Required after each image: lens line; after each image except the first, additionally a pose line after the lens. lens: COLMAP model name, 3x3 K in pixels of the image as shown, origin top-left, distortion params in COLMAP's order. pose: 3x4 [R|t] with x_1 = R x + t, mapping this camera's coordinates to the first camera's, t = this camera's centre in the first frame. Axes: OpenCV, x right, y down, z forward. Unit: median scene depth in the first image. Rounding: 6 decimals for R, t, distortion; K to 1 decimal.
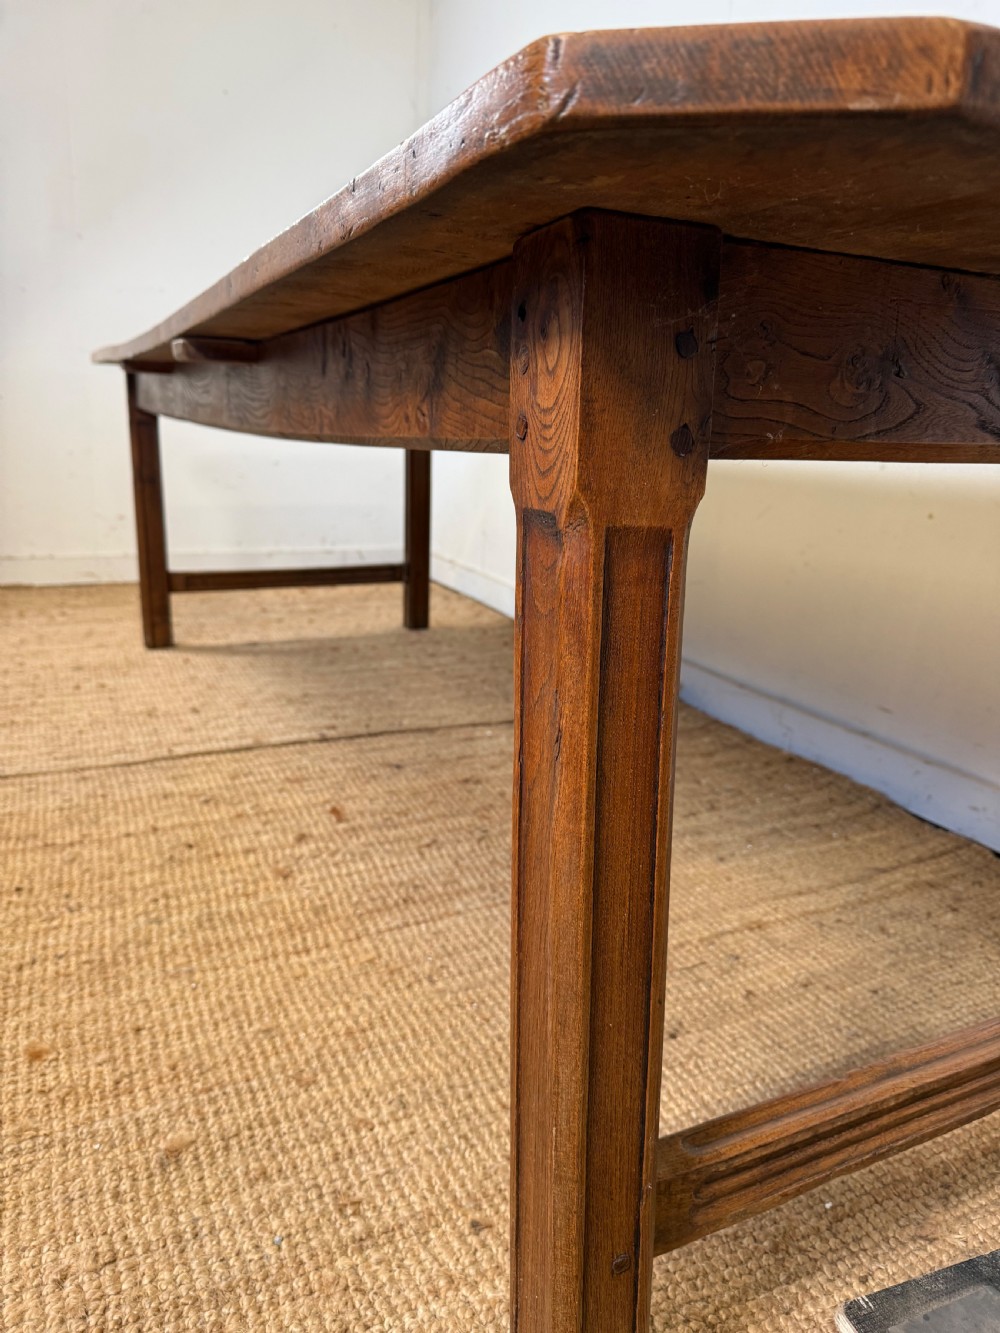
lens RADIAL K [[962.1, 0, 503.3], [0, 962.1, 676.6], [0, 0, 1]] dist [0.024205, -0.033766]
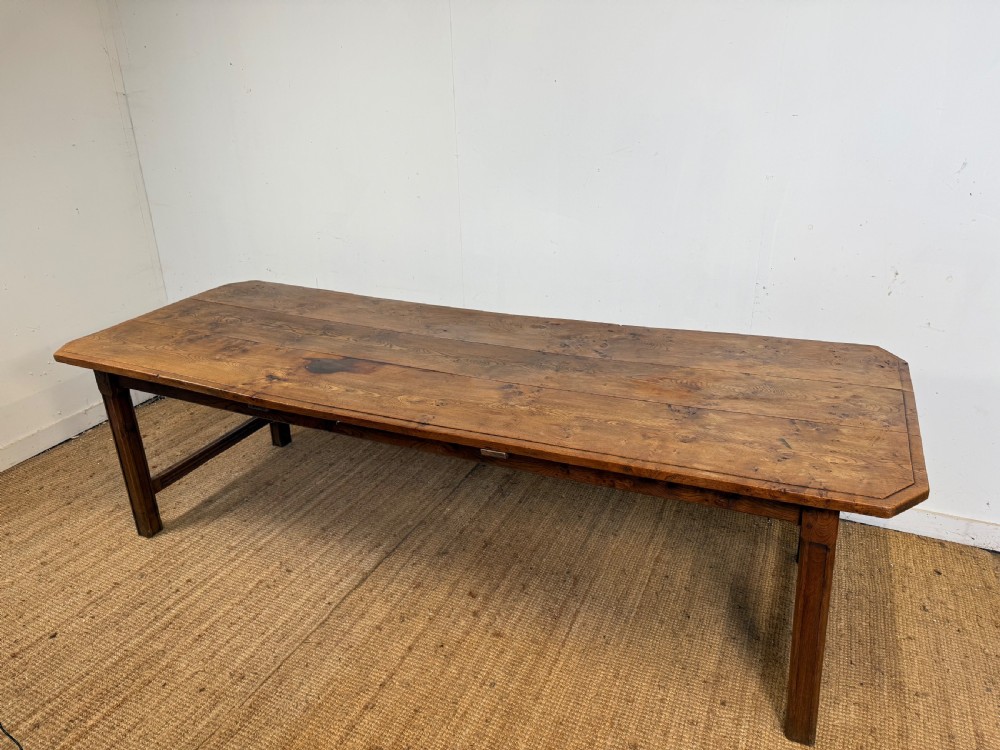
lens RADIAL K [[721.7, 0, 494.9], [0, 721.7, 374.0], [0, 0, 1]] dist [0.024205, -0.033766]
pose [[0.765197, -0.310271, 0.564098, -1.260967], [0.230538, 0.950157, 0.209891, -0.899825], [-0.601104, -0.030562, 0.798586, -0.346191]]
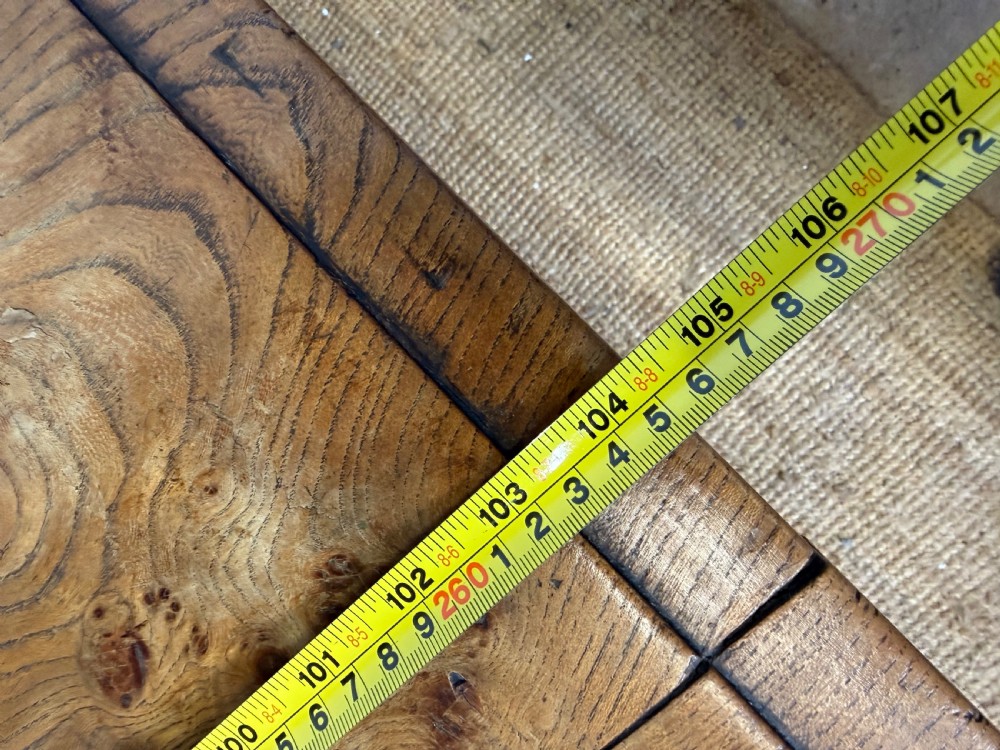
lens RADIAL K [[721.7, 0, 441.2], [0, 721.7, 373.3], [0, 0, 1]] dist [0.024205, -0.033766]
pose [[-0.334542, -0.941980, -0.027479, 0.403180], [0.413629, -0.172975, 0.893863, -0.341272], [-0.846754, 0.287668, 0.447497, 0.362698]]
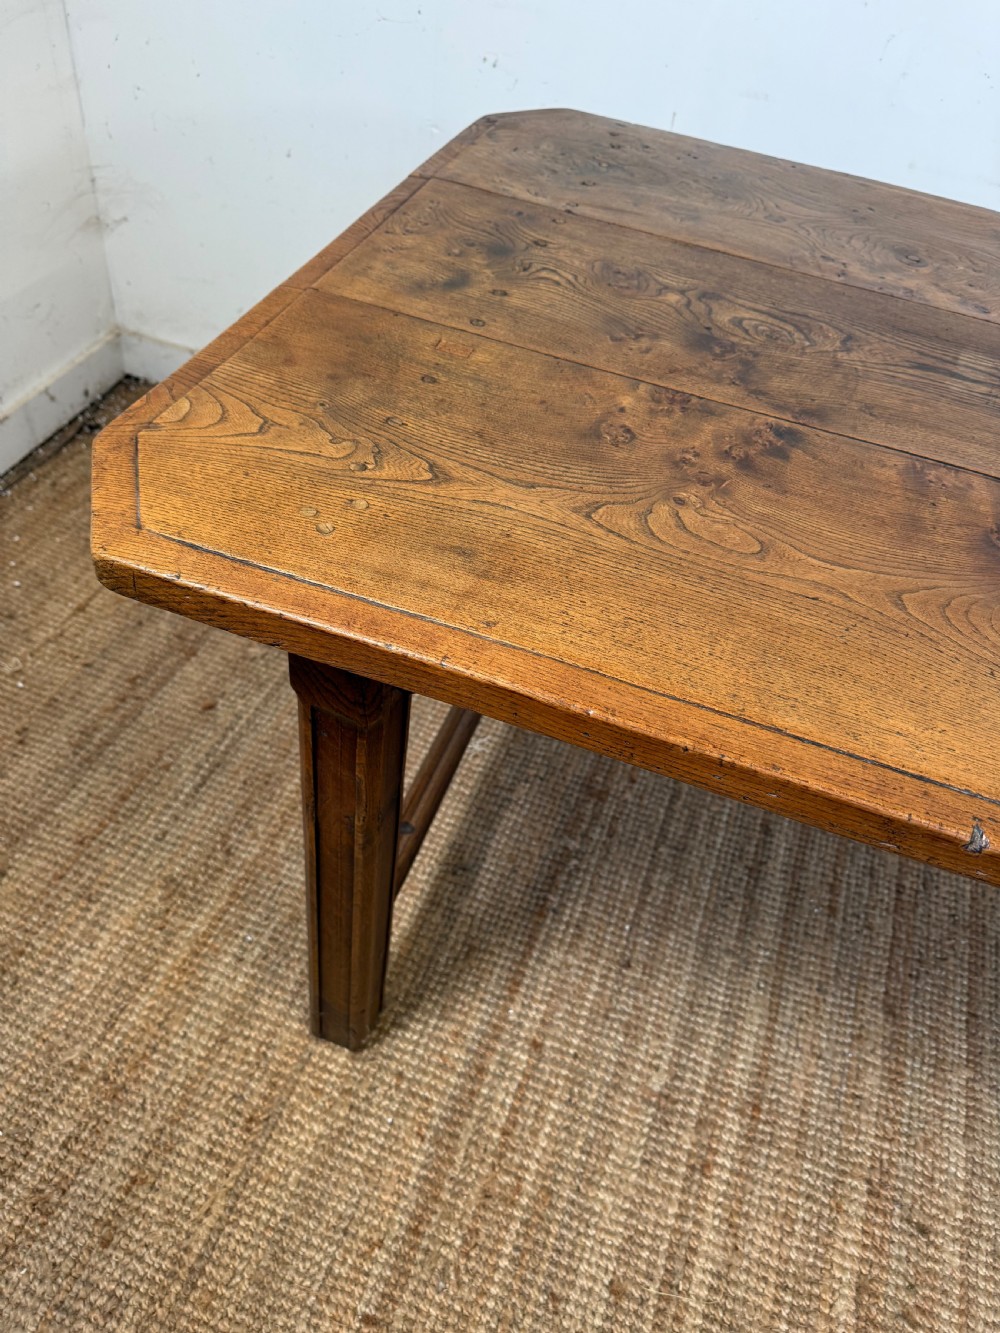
lens RADIAL K [[962.1, 0, 496.6], [0, 962.1, 671.8], [0, 0, 1]] dist [0.024205, -0.033766]
pose [[0.688798, -0.495898, 0.528813, -1.174805], [0.114467, 0.794689, 0.596127, -1.031911], [-0.715859, -0.350079, 0.604144, 1.881085]]
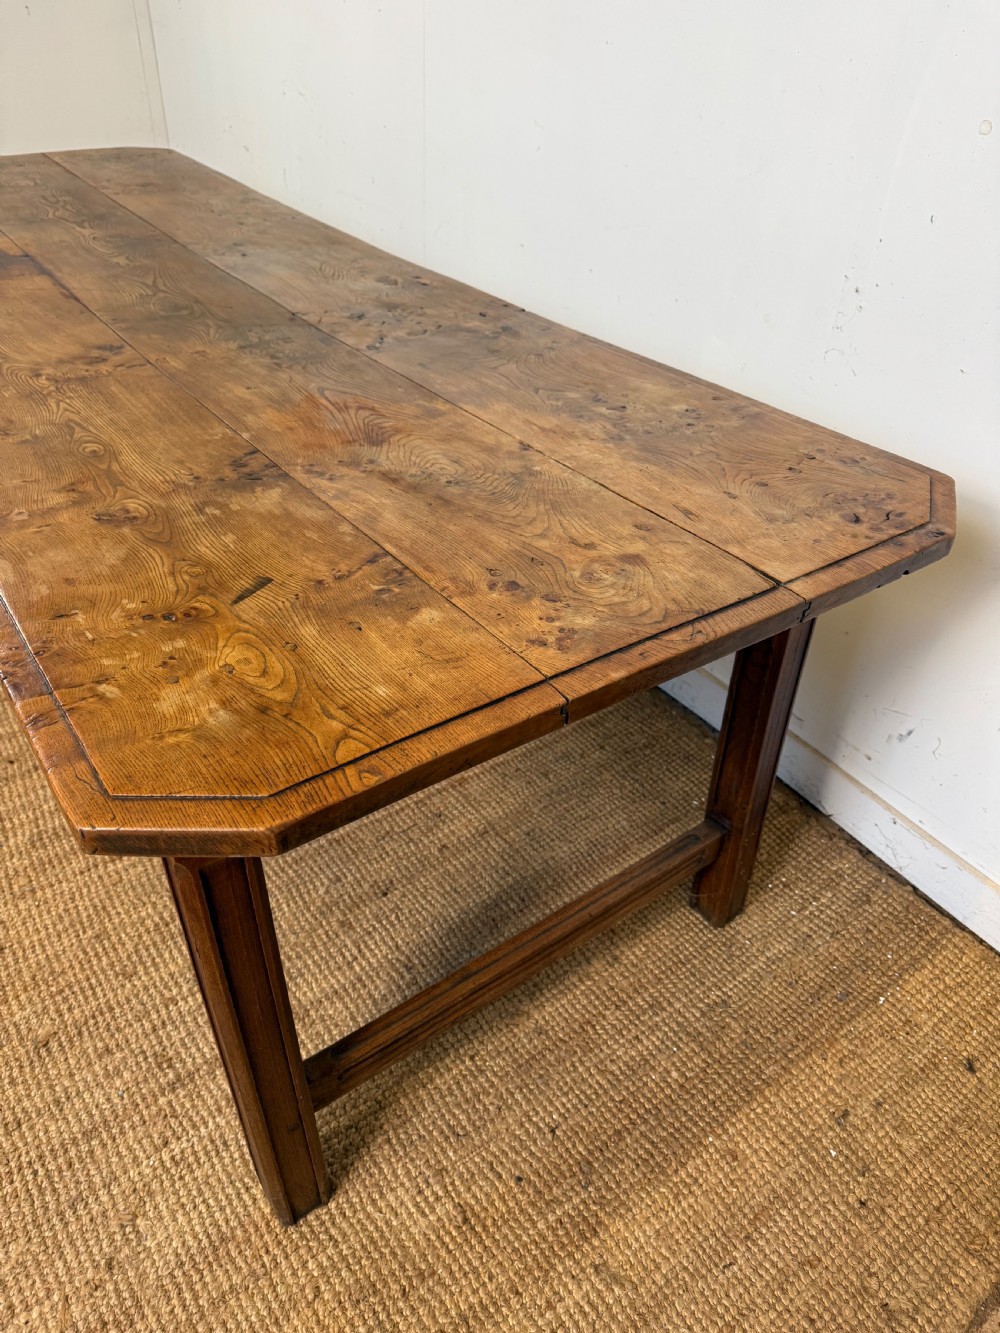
lens RADIAL K [[962.1, 0, 505.9], [0, 962.1, 674.0], [0, 0, 1]] dist [0.024205, -0.033766]
pose [[0.985531, -0.112441, 0.126828, 0.212425], [0.056804, 0.924110, 0.377881, -0.493589], [-0.159693, -0.365209, 0.917126, -0.263997]]
